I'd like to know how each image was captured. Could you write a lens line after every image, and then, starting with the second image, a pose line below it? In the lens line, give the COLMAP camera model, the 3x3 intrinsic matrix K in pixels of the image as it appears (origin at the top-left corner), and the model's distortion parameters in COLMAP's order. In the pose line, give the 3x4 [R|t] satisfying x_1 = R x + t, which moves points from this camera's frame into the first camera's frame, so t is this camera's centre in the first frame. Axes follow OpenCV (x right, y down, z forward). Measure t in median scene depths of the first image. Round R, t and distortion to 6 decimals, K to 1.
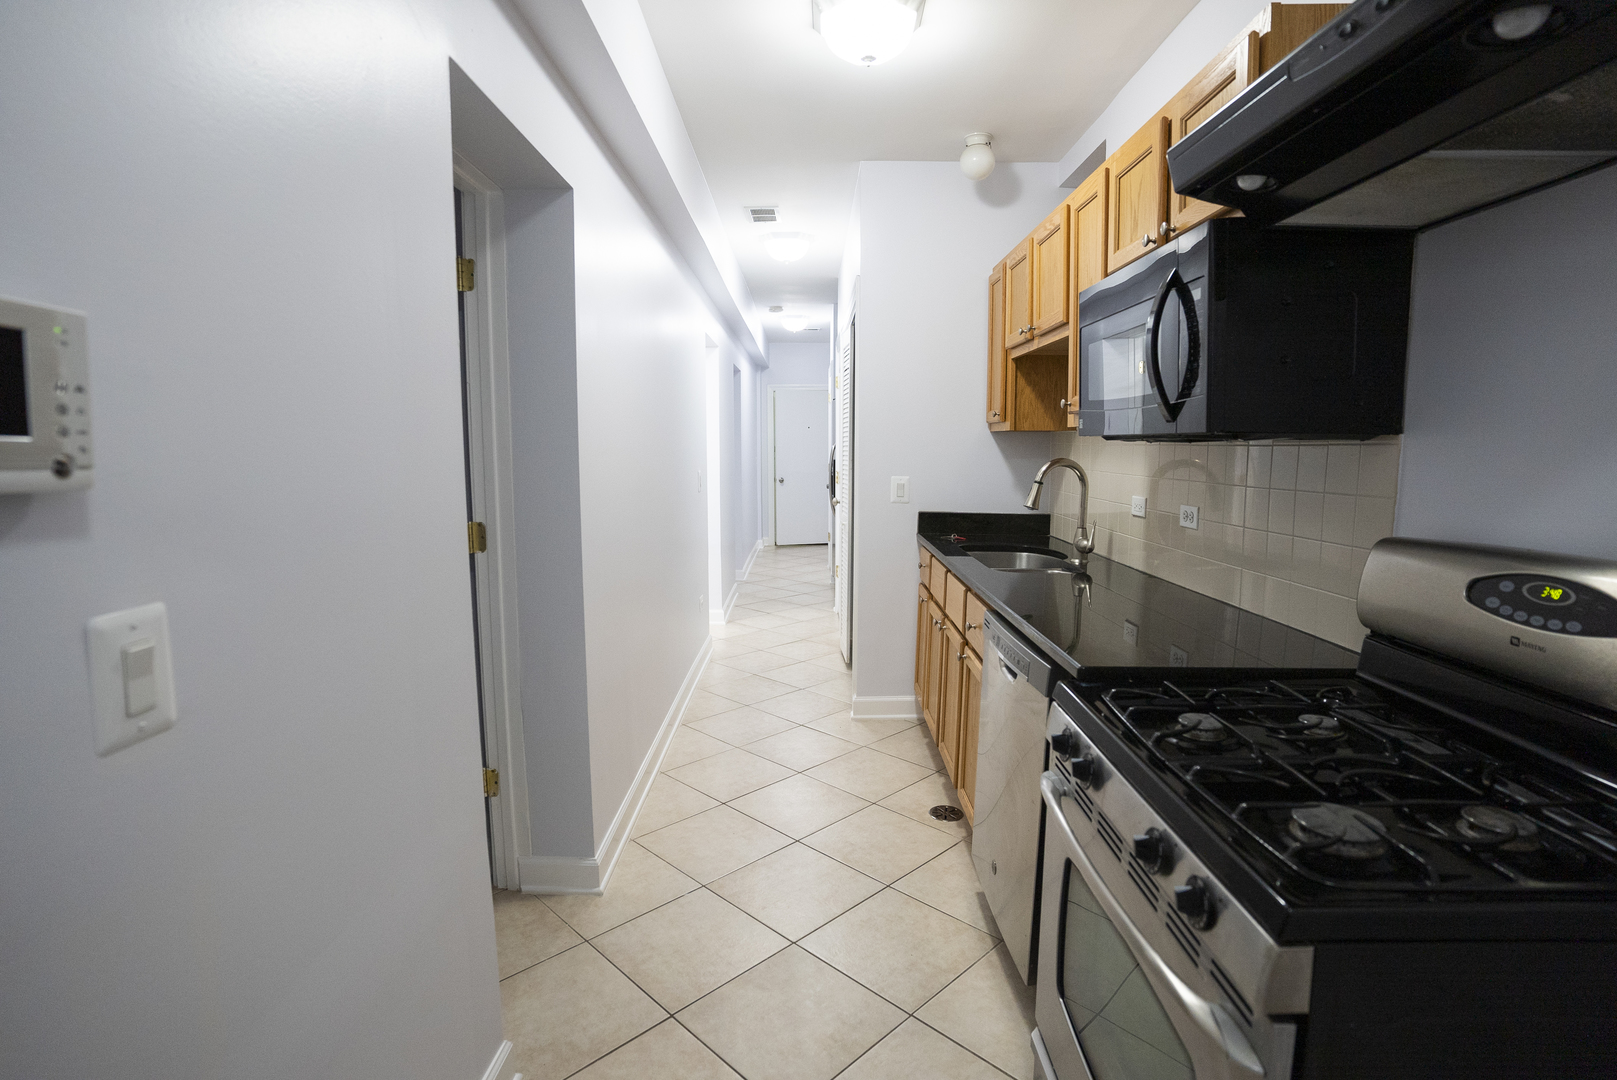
lens RADIAL K [[790.7, 0, 808.5], [0, 790.7, 540.0], [0, 0, 1]] dist [-0.077132, 0.029908]
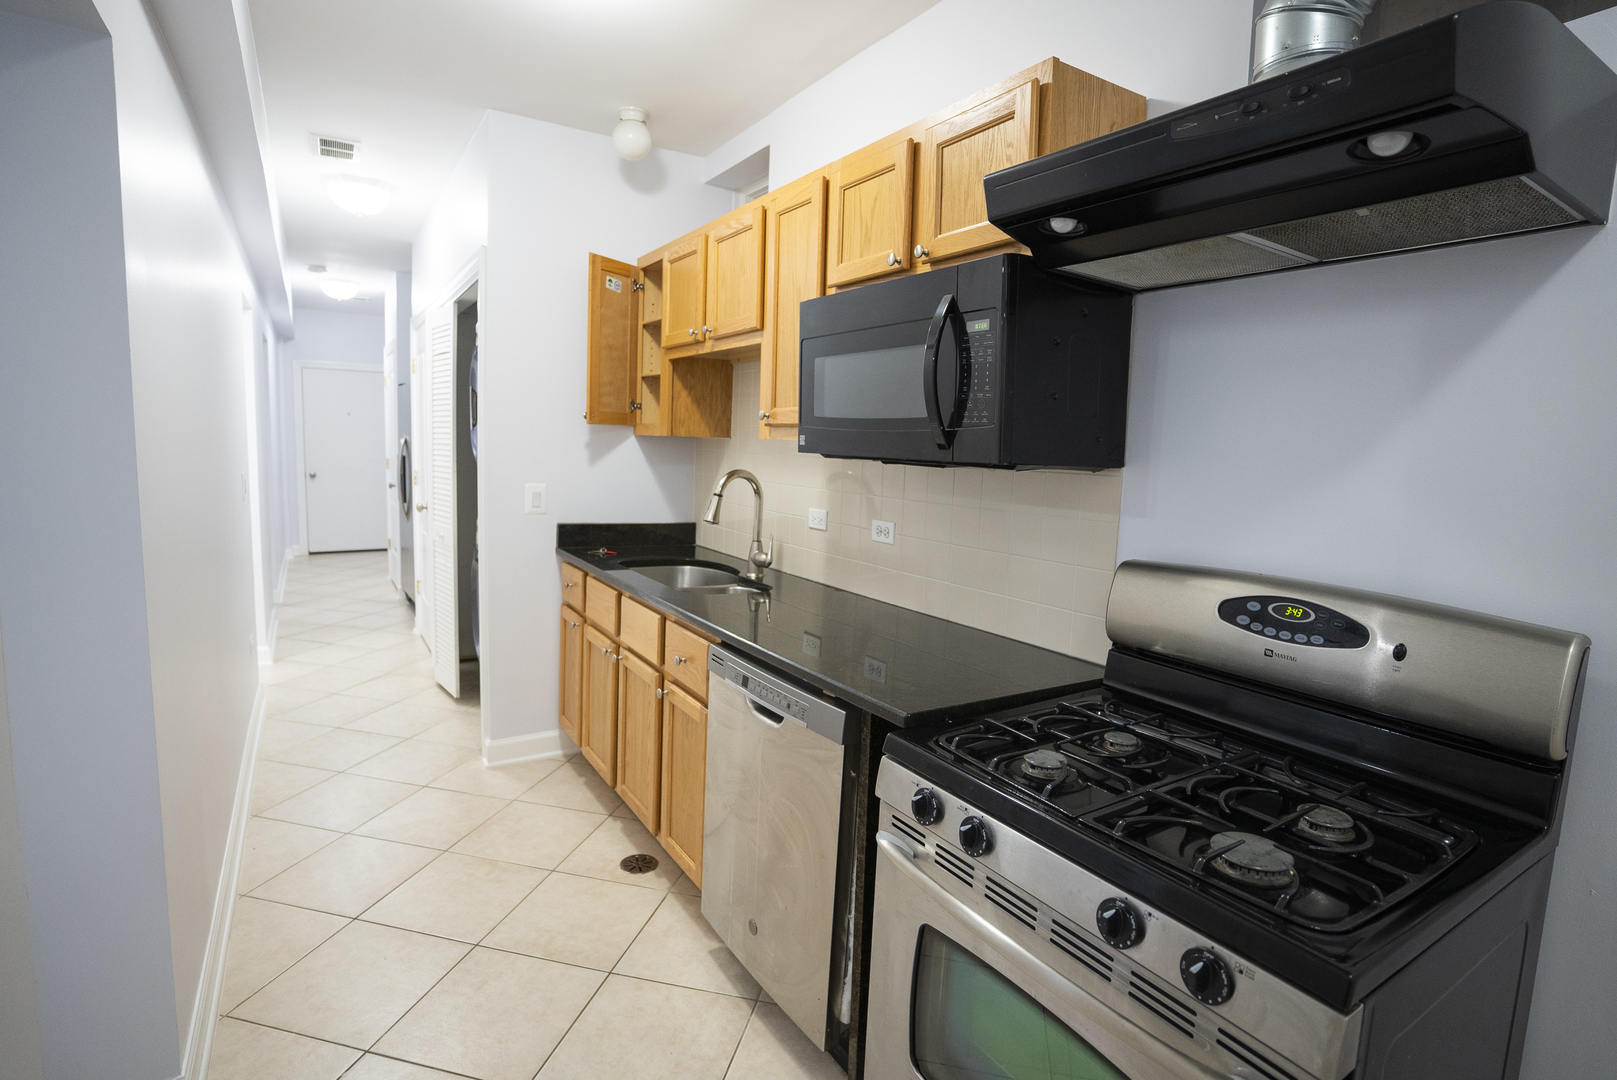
lens RADIAL K [[790.7, 0, 808.5], [0, 790.7, 540.0], [0, 0, 1]] dist [-0.077132, 0.029908]
pose [[0.842149, -0.035303, 0.538088, -0.142248], [0.028968, 0.999376, 0.020229, -0.039204], [-0.538466, -0.001449, 0.842646, 0.156436]]
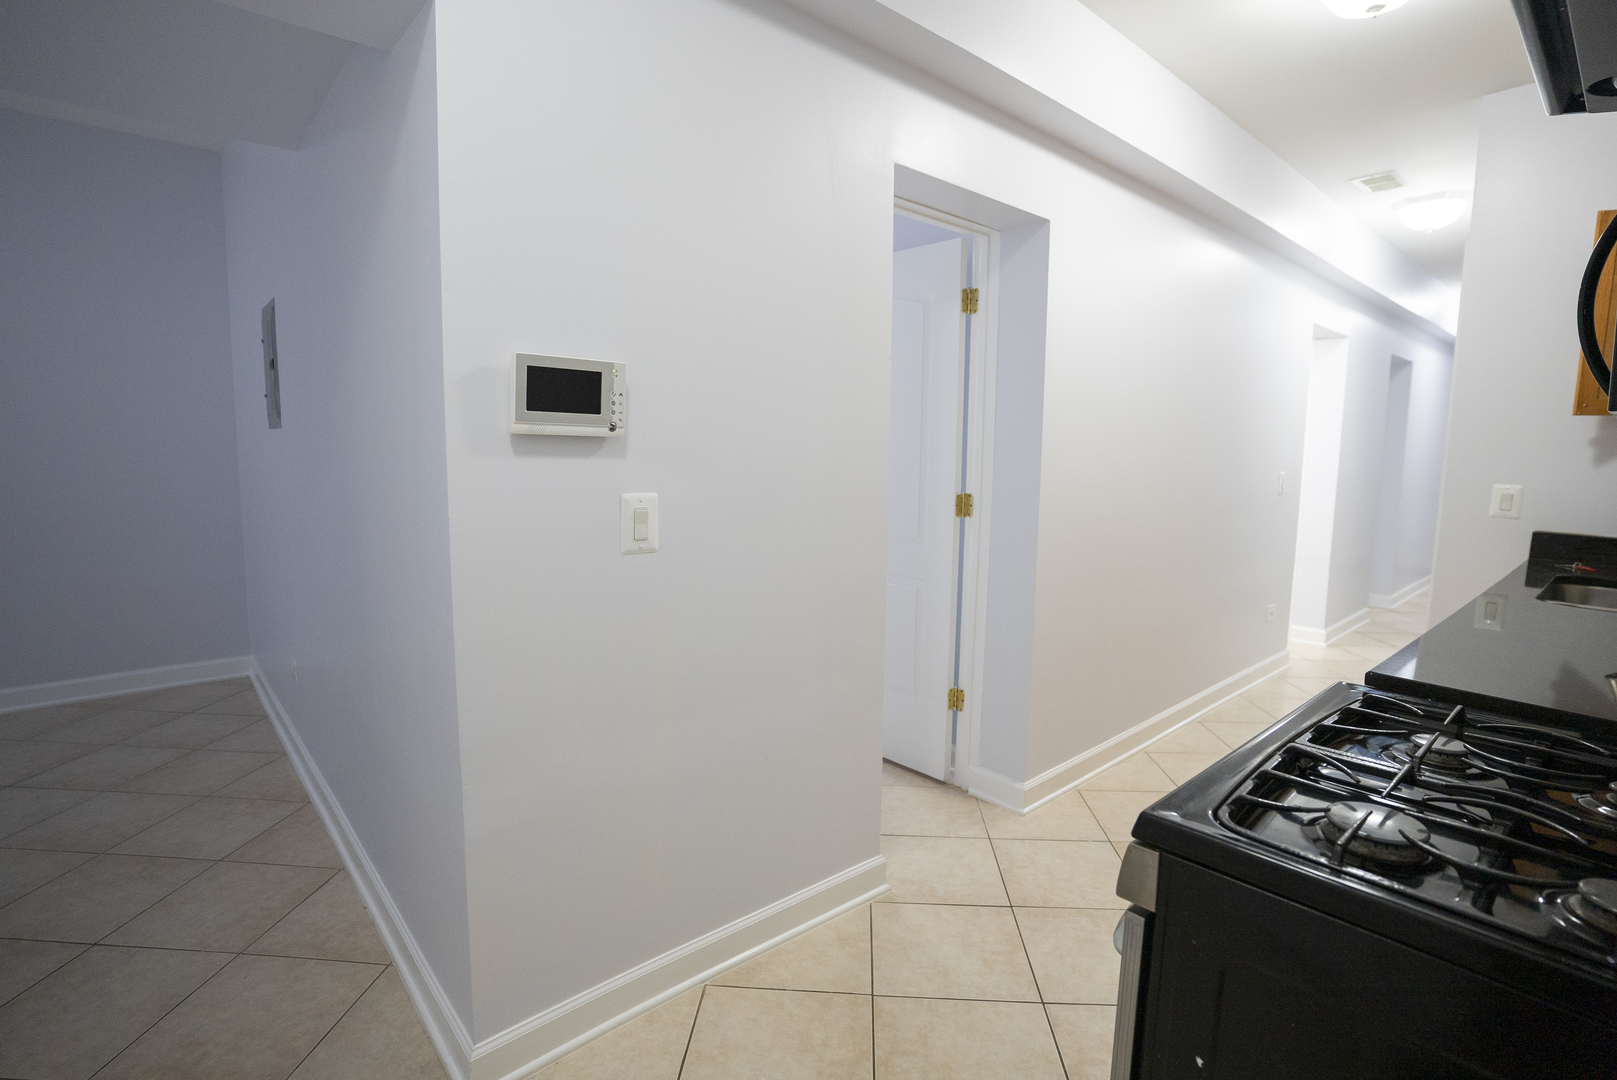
lens RADIAL K [[790.7, 0, 808.5], [0, 790.7, 540.0], [0, 0, 1]] dist [-0.077132, 0.029908]
pose [[0.662946, 0.098086, -0.742214, 0.318895], [-0.101697, 0.993990, 0.040523, 0.023382], [0.741728, 0.048617, 0.668936, -0.049424]]
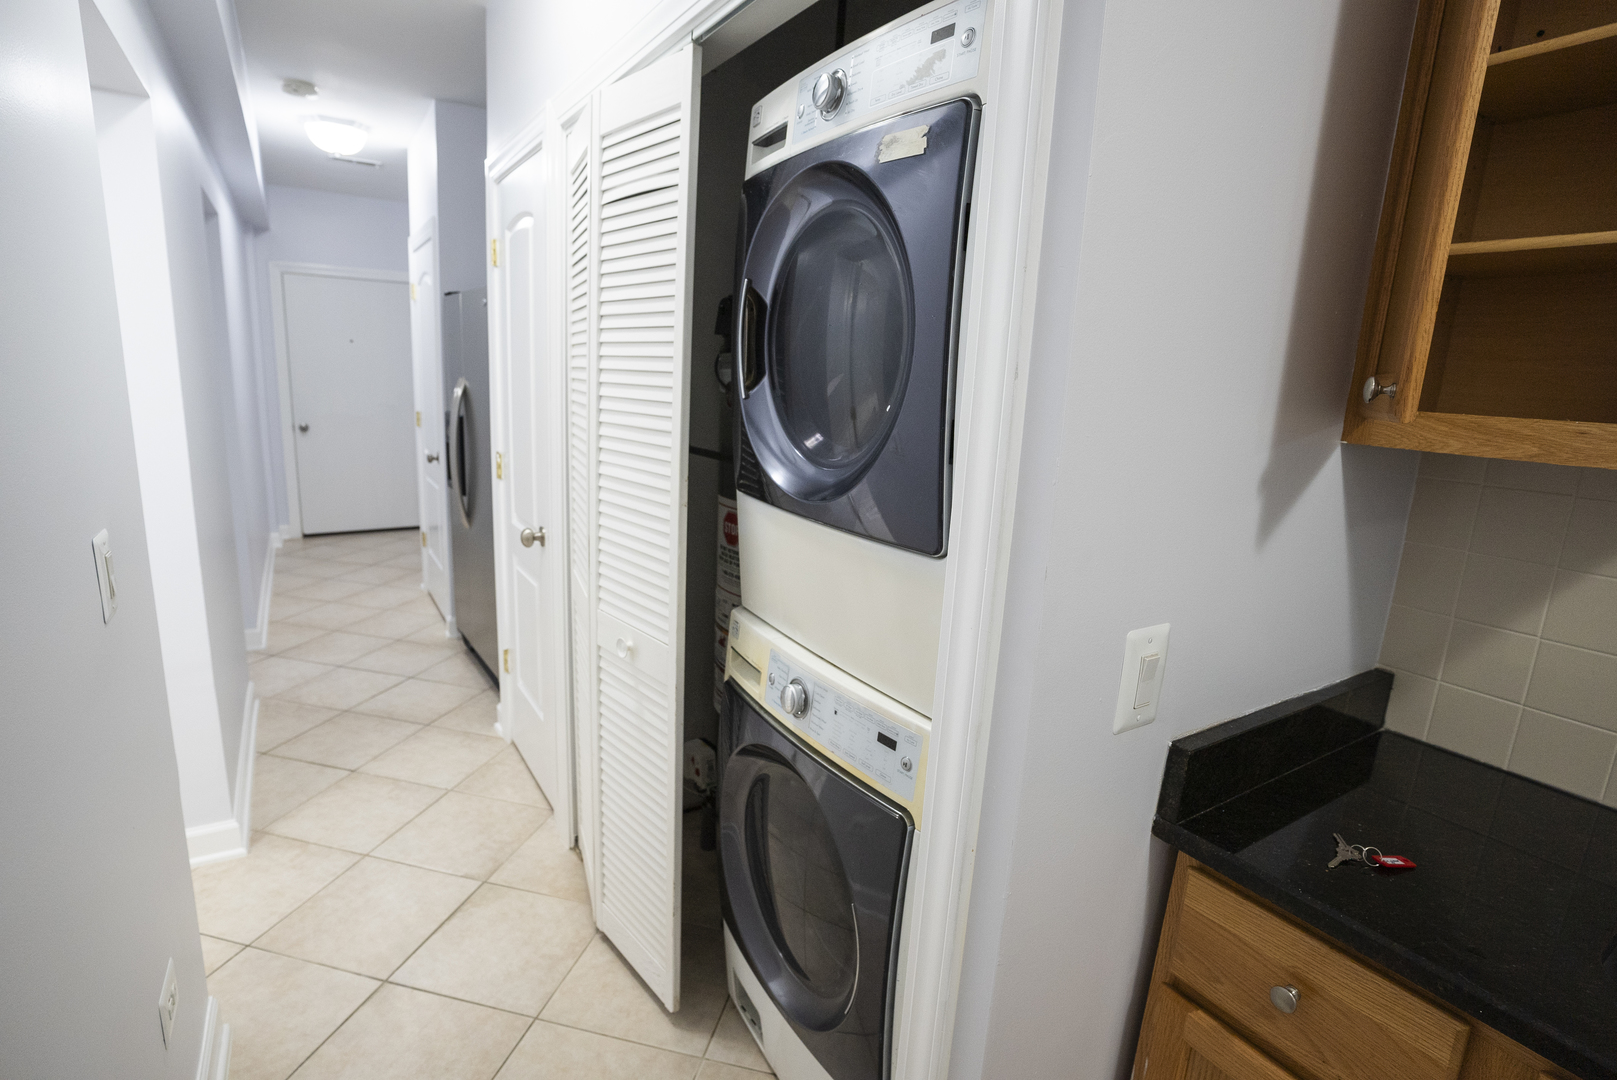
lens RADIAL K [[790.7, 0, 808.5], [0, 790.7, 540.0], [0, 0, 1]] dist [-0.077132, 0.029908]
pose [[0.838948, -0.074227, 0.539126, -0.144920], [0.018483, 0.993970, 0.108088, -0.196450], [-0.543898, -0.080715, 0.835261, 1.245419]]
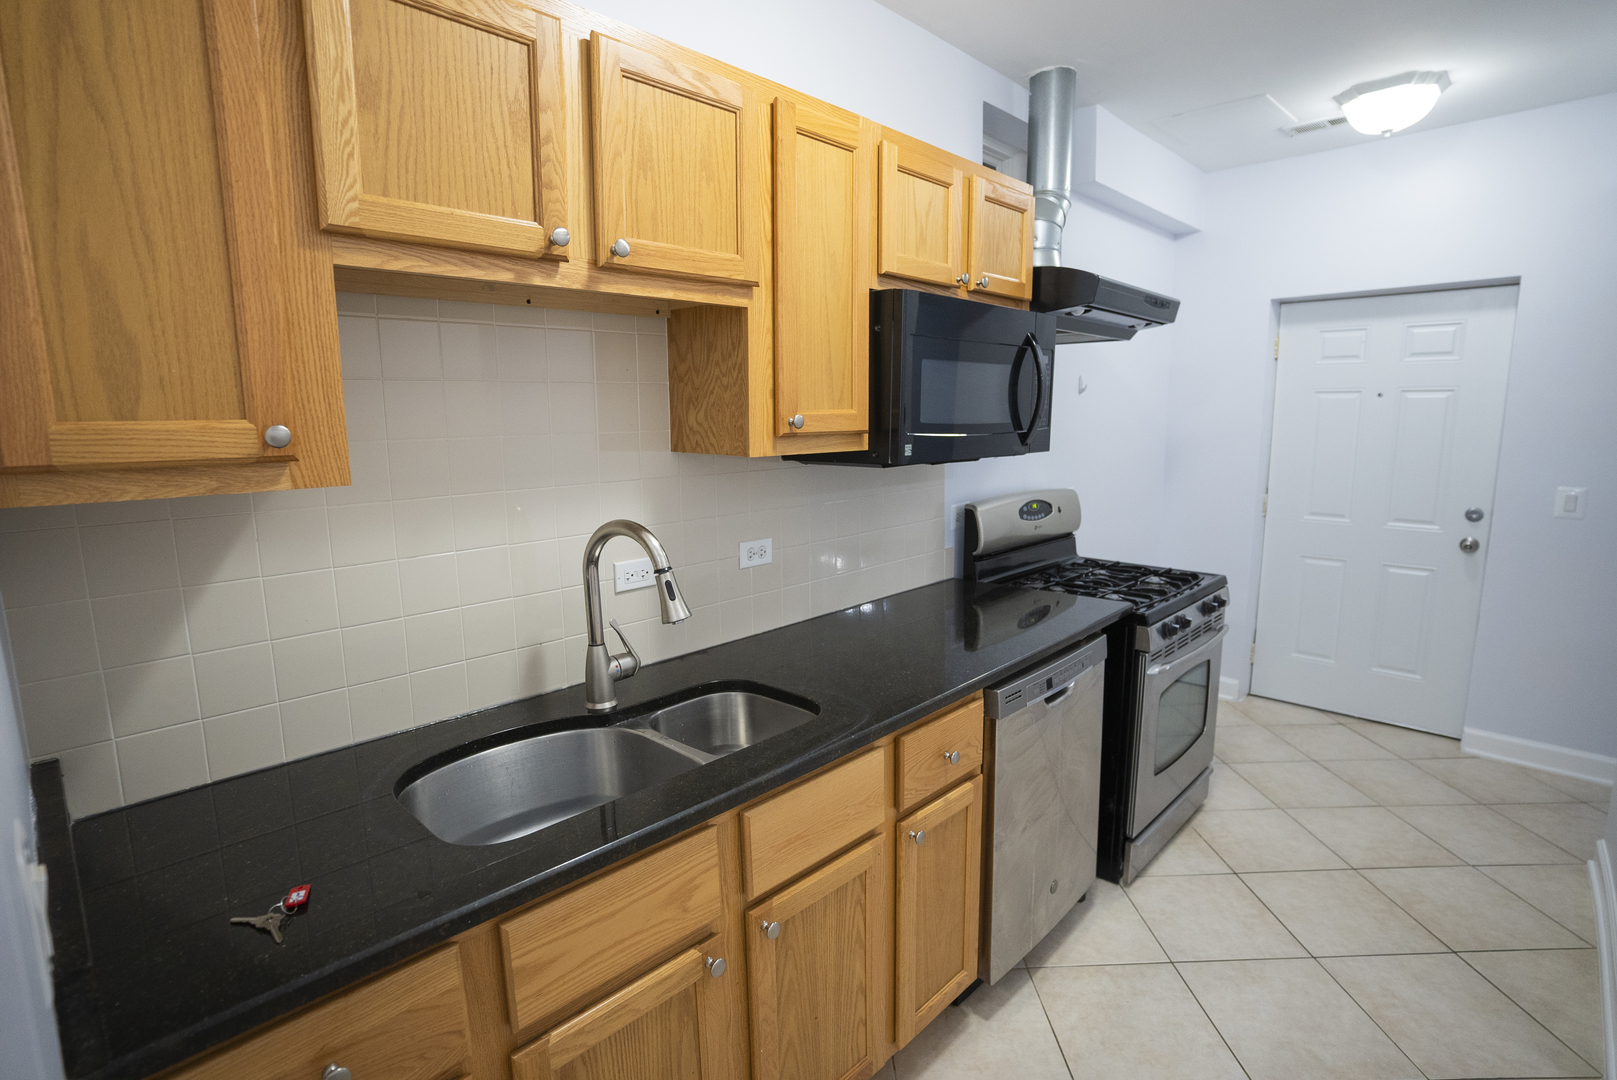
lens RADIAL K [[790.7, 0, 808.5], [0, 790.7, 540.0], [0, 0, 1]] dist [-0.077132, 0.029908]
pose [[-0.719547, -0.107831, 0.686021, -0.138443], [0.090856, 0.964762, 0.246940, -0.231951], [-0.688475, 0.240013, -0.684394, 1.414519]]
